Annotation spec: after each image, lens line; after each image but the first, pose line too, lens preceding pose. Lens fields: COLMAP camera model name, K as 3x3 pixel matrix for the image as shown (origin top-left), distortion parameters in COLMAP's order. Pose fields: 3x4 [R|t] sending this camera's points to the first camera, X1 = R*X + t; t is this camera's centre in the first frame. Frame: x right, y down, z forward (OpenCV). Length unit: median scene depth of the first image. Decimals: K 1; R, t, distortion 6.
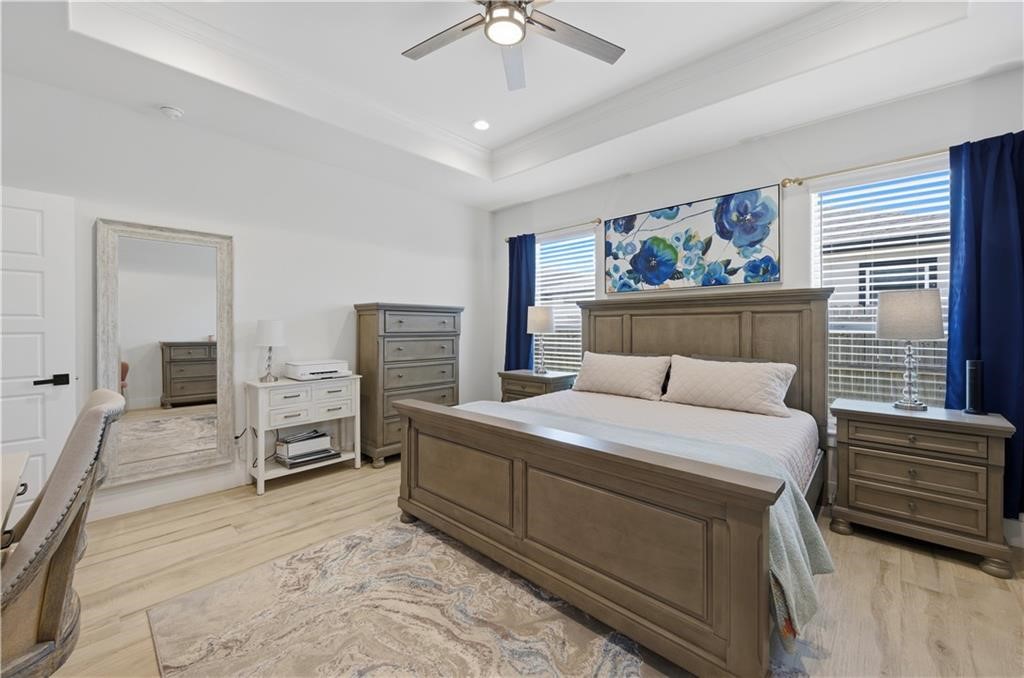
lens RADIAL K [[406.1, 0, 514.0], [0, 406.1, 328.8], [0, 0, 1]] dist [0.009632, -0.004856]
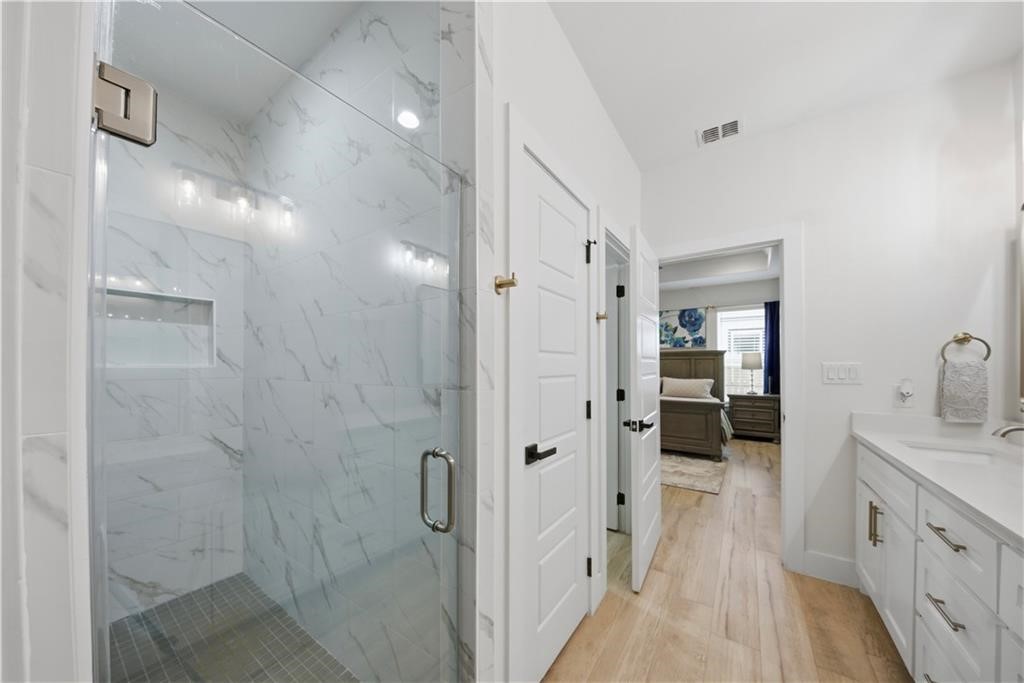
lens RADIAL K [[334.9, 0, 515.5], [0, 334.9, 365.1], [0, 0, 1]] dist [0.001161, -0.003420]
pose [[0.988287, -0.001194, 0.152603, -0.776577], [0.001544, 0.999996, -0.002175, -0.002319], [-0.152600, 0.002385, 0.988285, -0.808198]]
